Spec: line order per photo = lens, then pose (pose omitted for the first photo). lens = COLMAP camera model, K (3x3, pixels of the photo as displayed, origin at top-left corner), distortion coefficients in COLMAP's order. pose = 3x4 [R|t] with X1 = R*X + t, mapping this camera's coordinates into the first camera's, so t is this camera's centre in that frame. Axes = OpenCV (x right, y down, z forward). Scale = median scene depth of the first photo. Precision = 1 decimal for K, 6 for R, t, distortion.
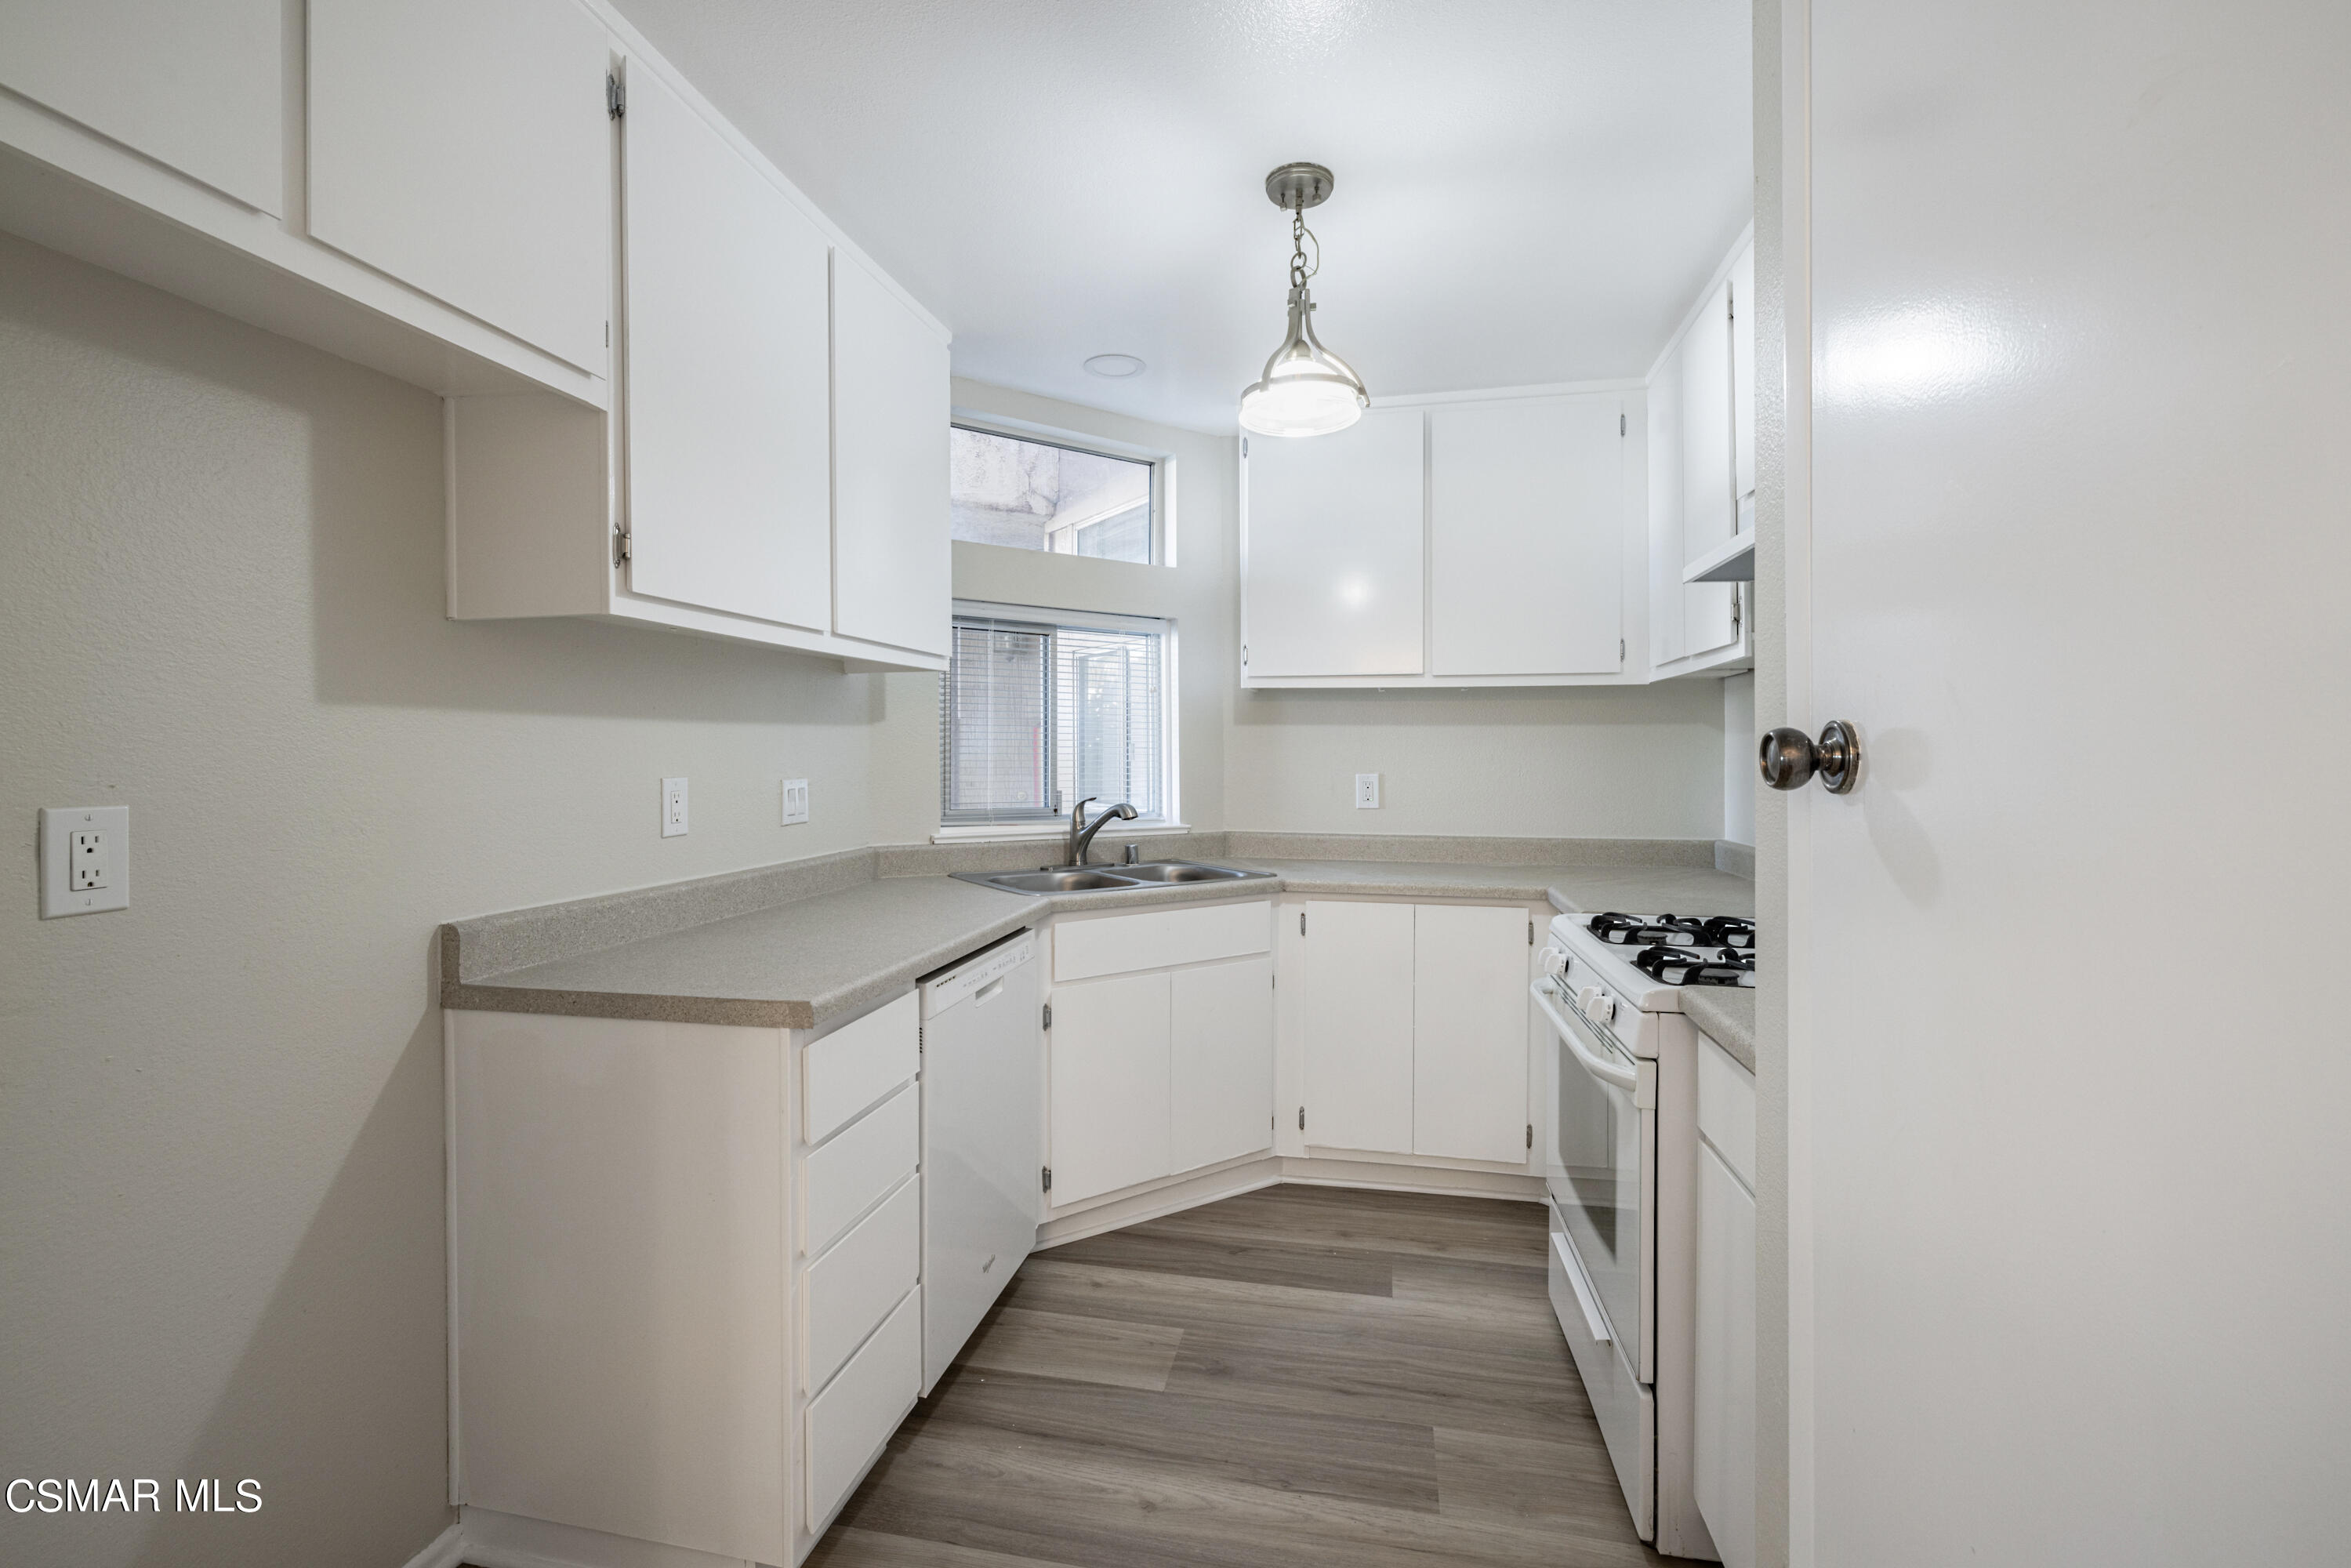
lens RADIAL K [[1007.8, 0, 1174.7], [0, 1007.8, 777.2], [0, 0, 1]] dist [0.004205, -0.000421]
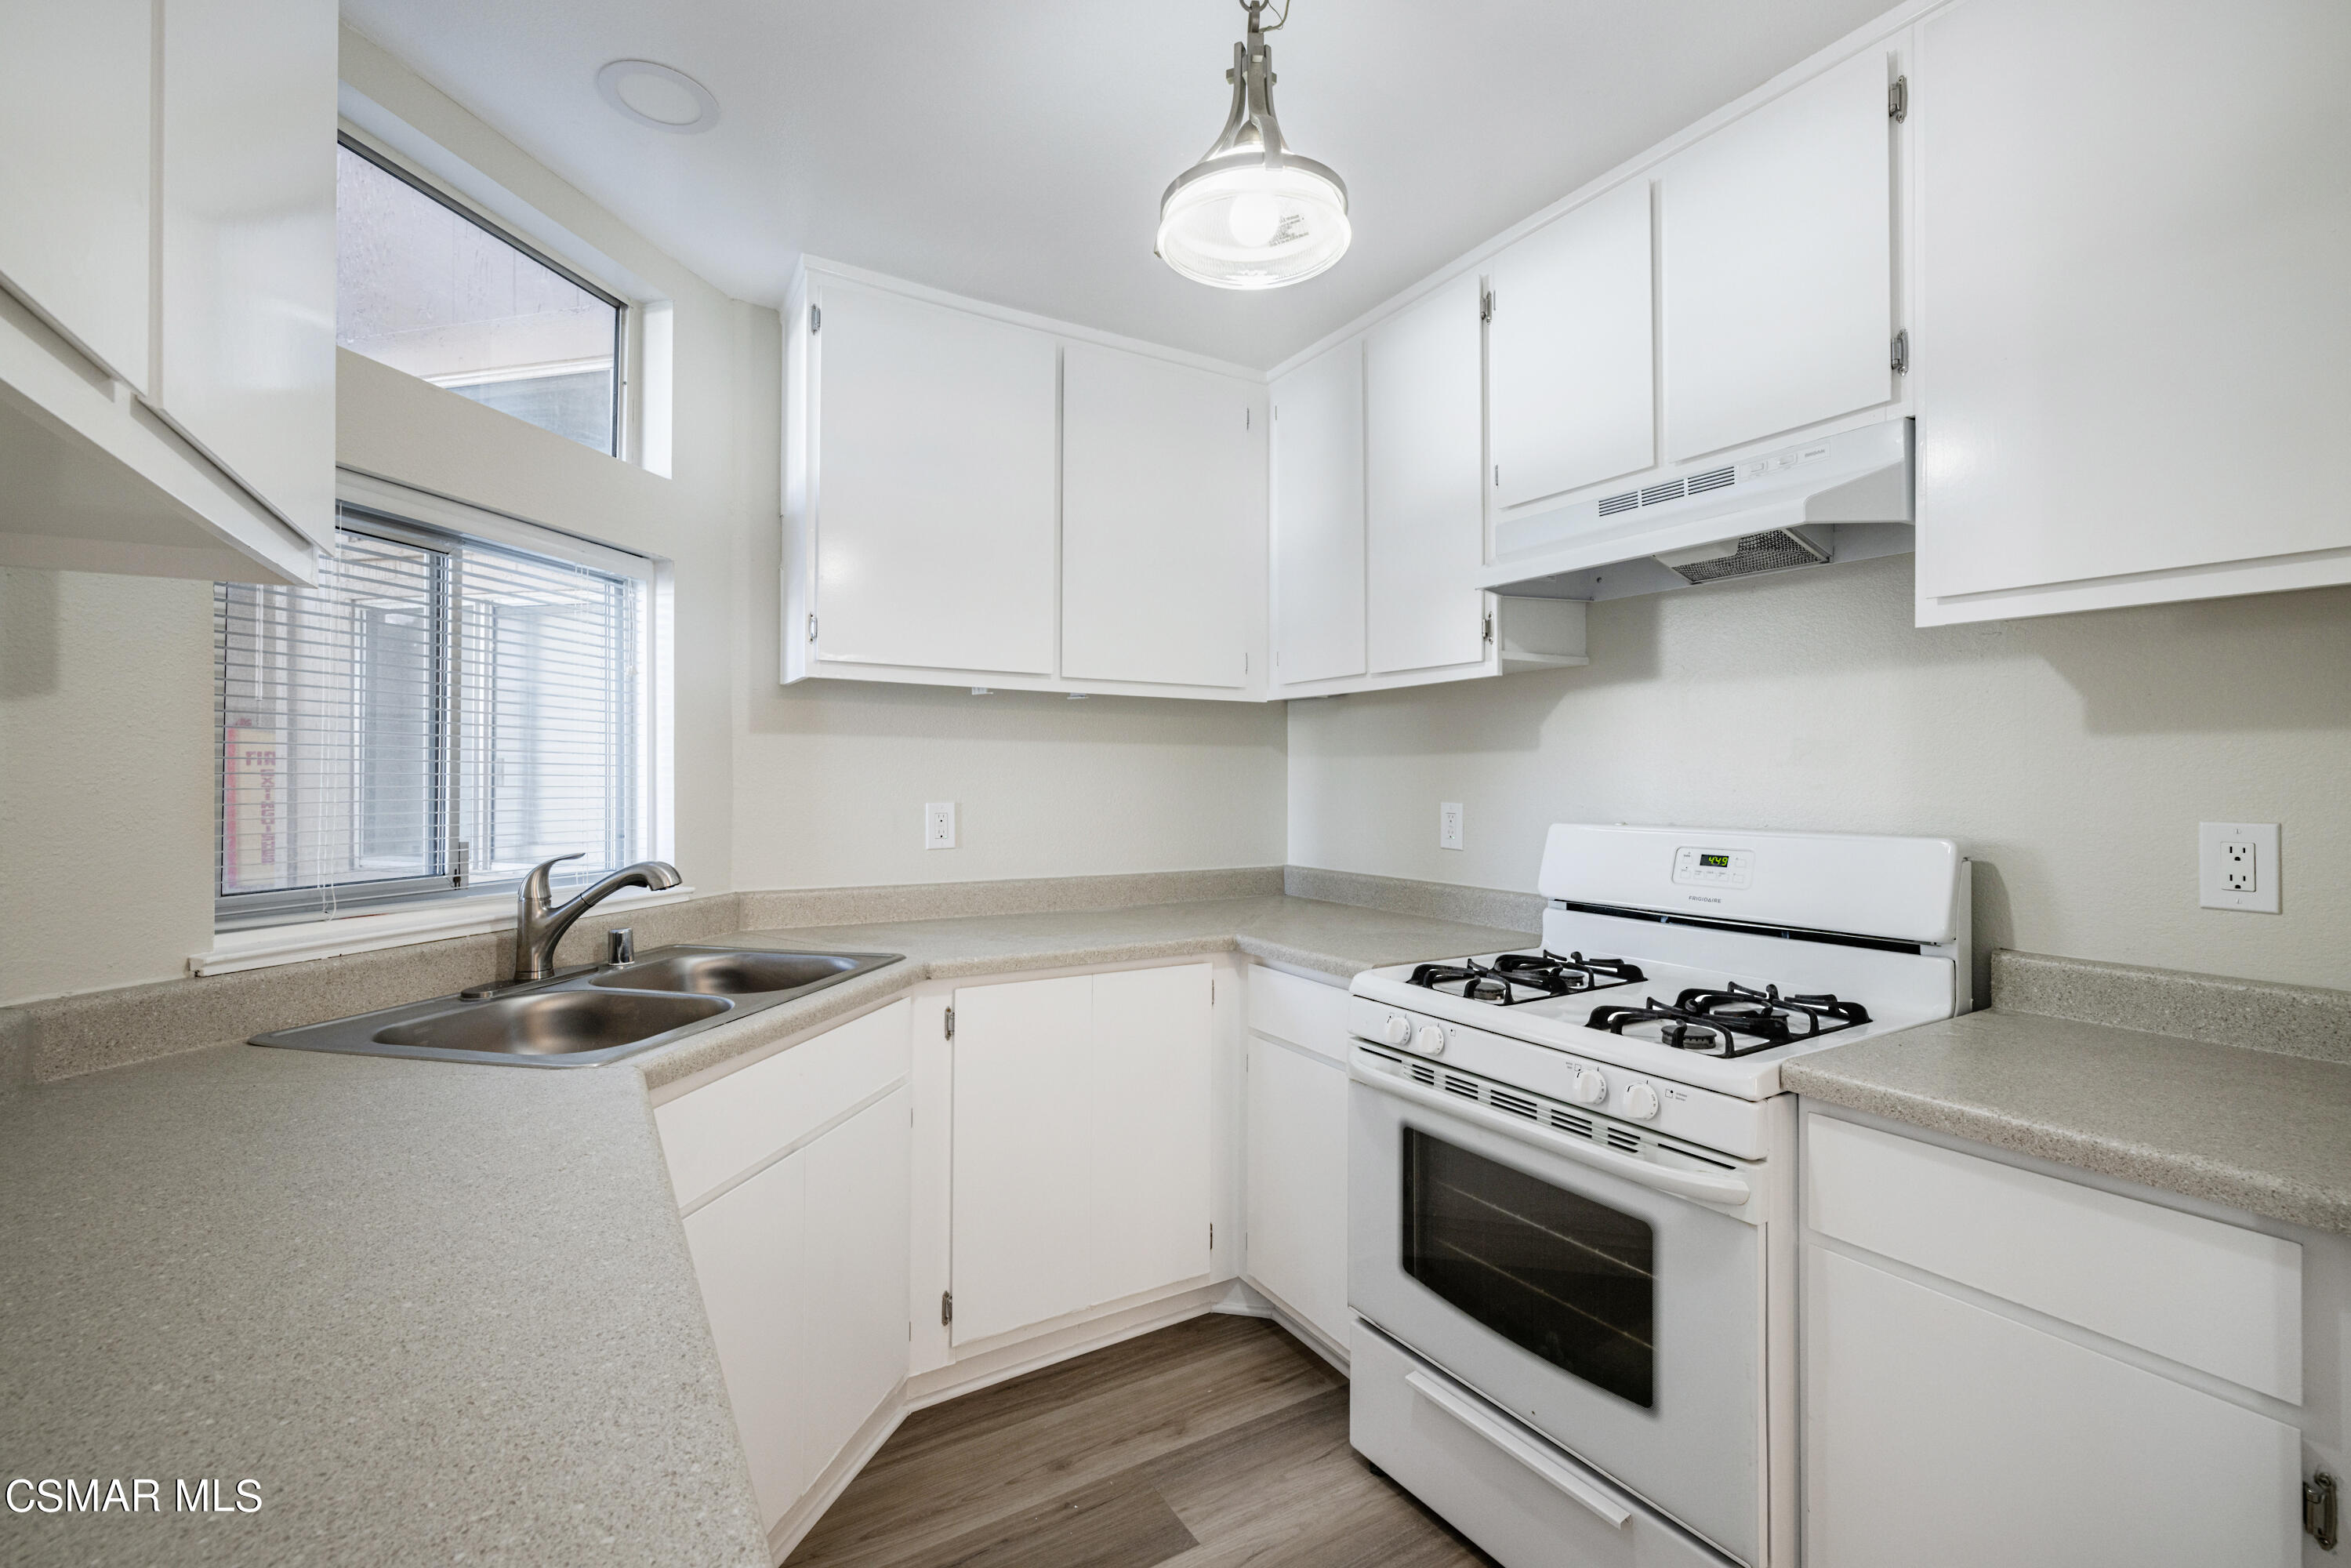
lens RADIAL K [[1007.8, 0, 1173.8], [0, 1007.8, 776.4], [0, 0, 1]] dist [0.004205, -0.000421]
pose [[0.739098, 0.003617, 0.673588, -0.215493], [0.010789, 0.999794, -0.017207, -0.009038], [-0.673511, 0.019985, 0.738907, 0.369922]]
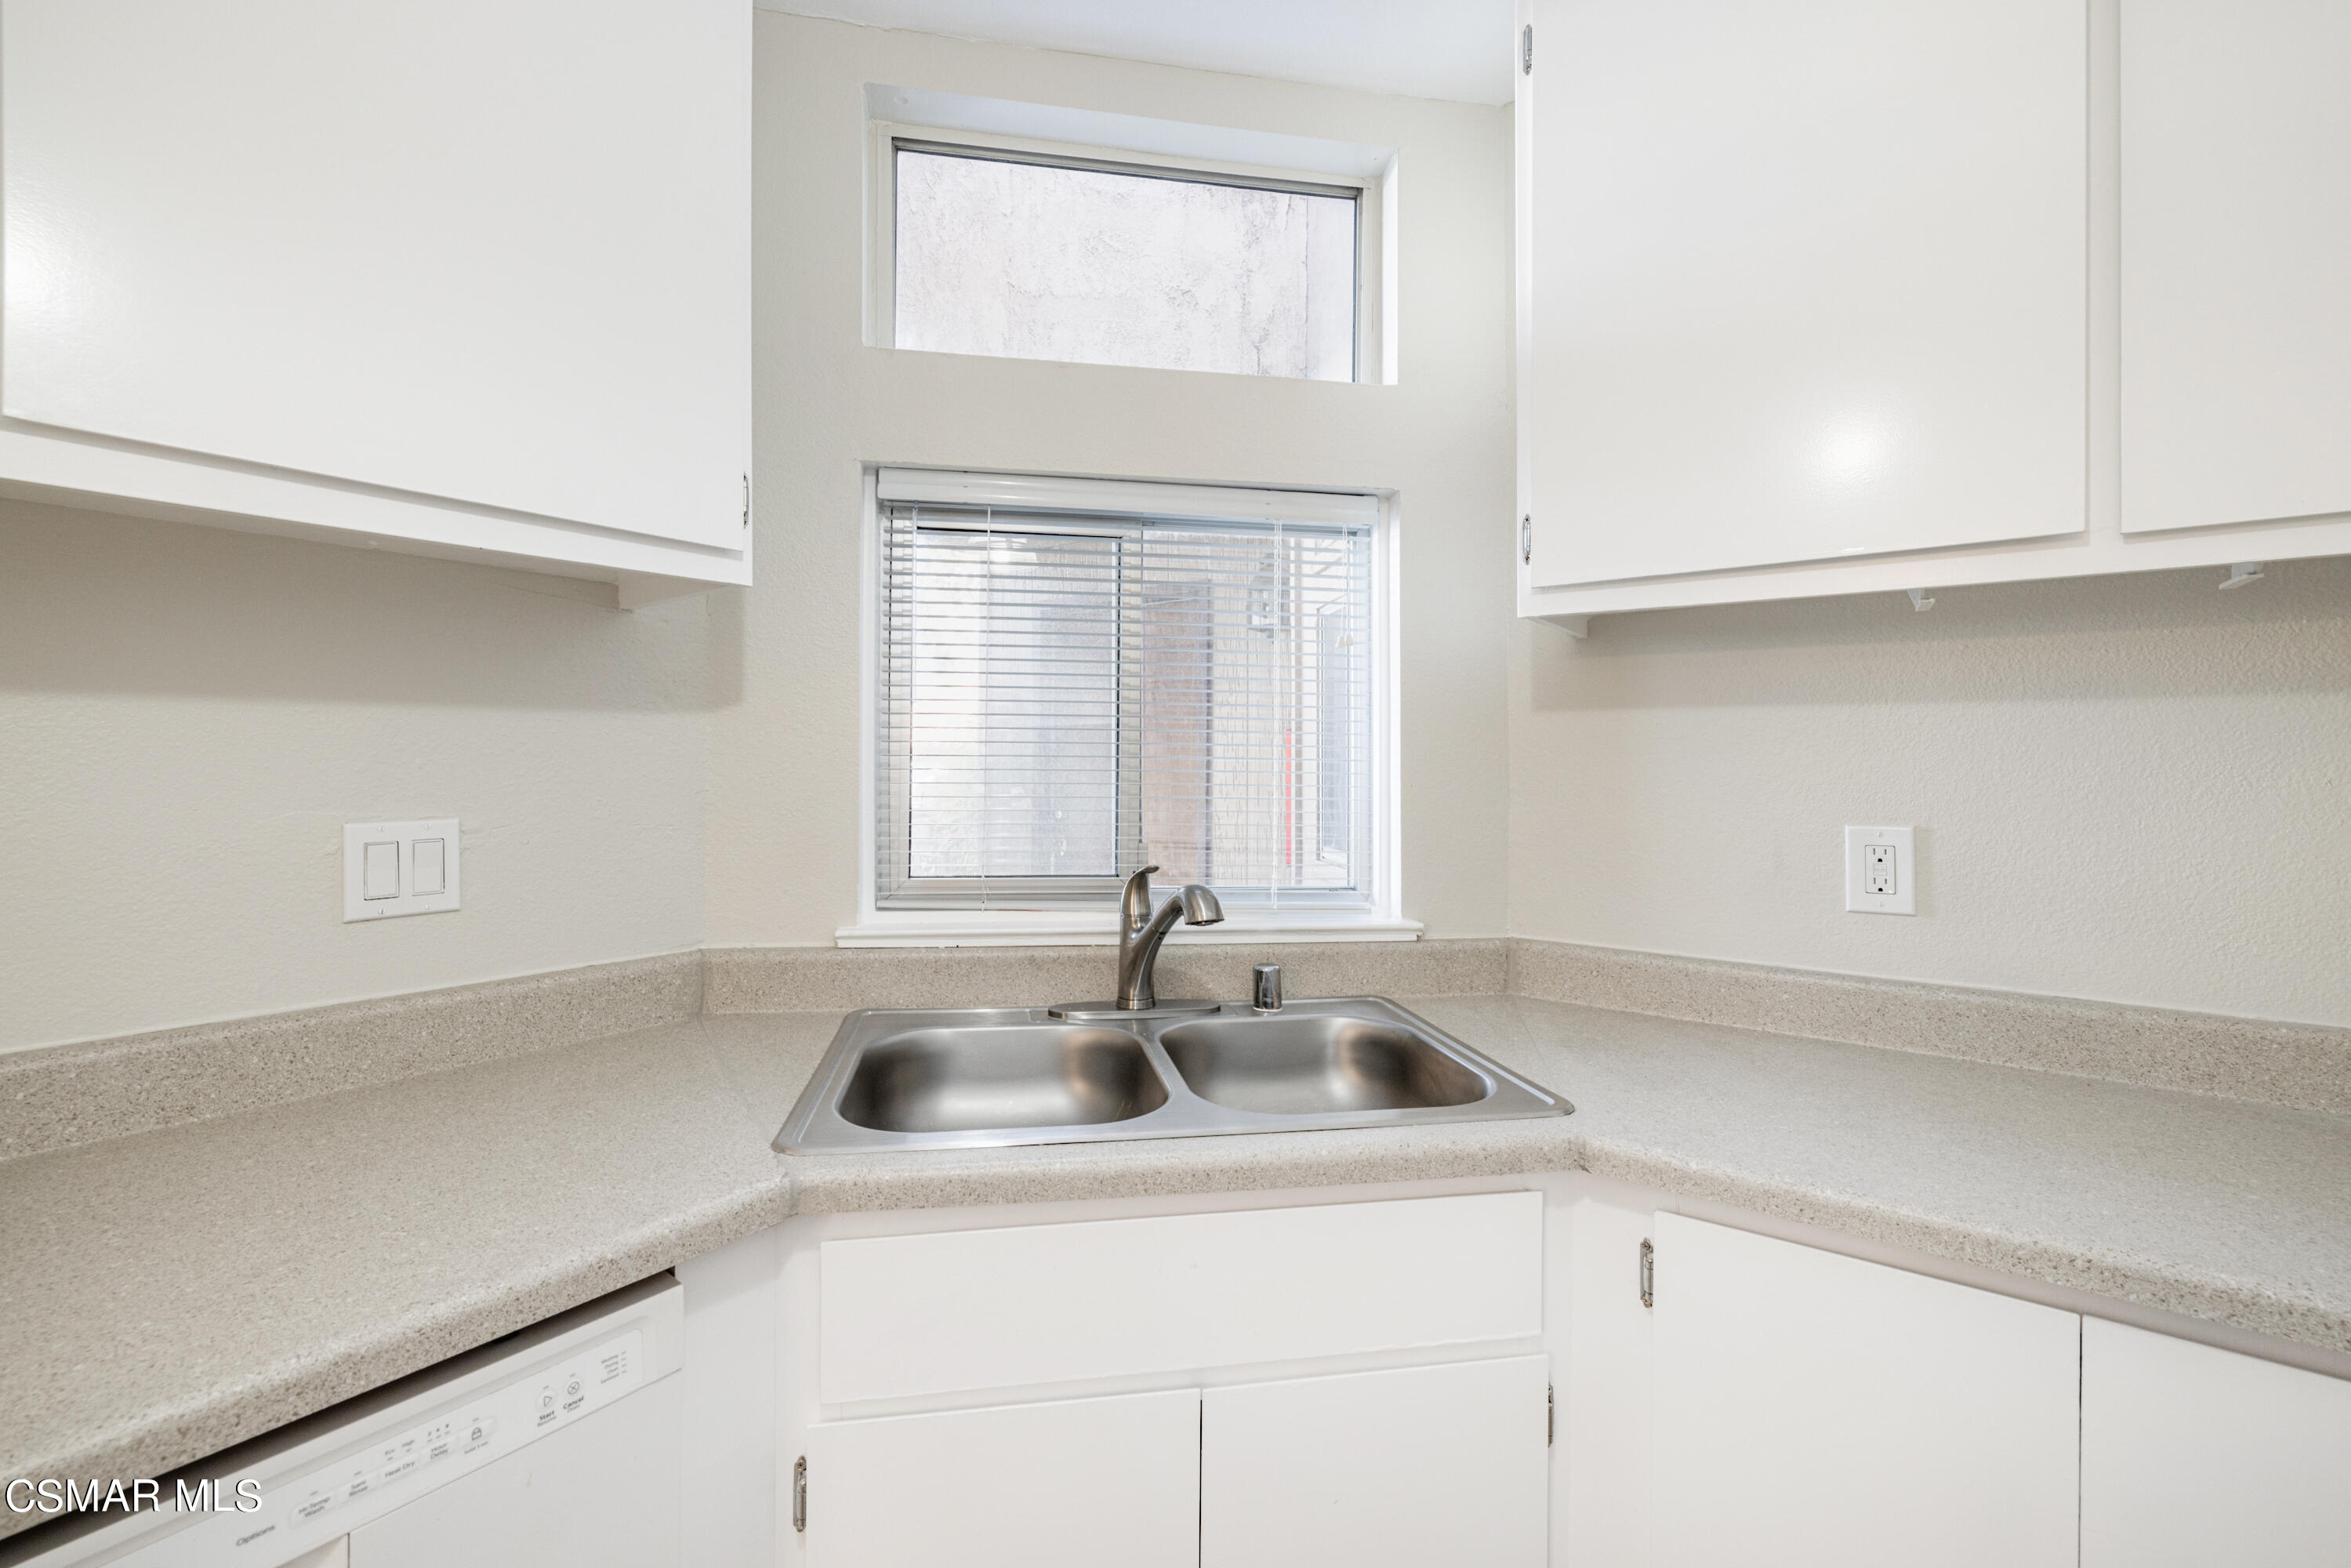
lens RADIAL K [[1007.8, 0, 1165.8], [0, 1007.8, 757.3], [0, 0, 1]] dist [0.004205, -0.000421]
pose [[0.906508, 0.002833, -0.422180, 0.118900], [-0.016673, 0.999438, -0.029093, -0.015962], [0.421860, 0.033412, 0.906045, 0.592575]]
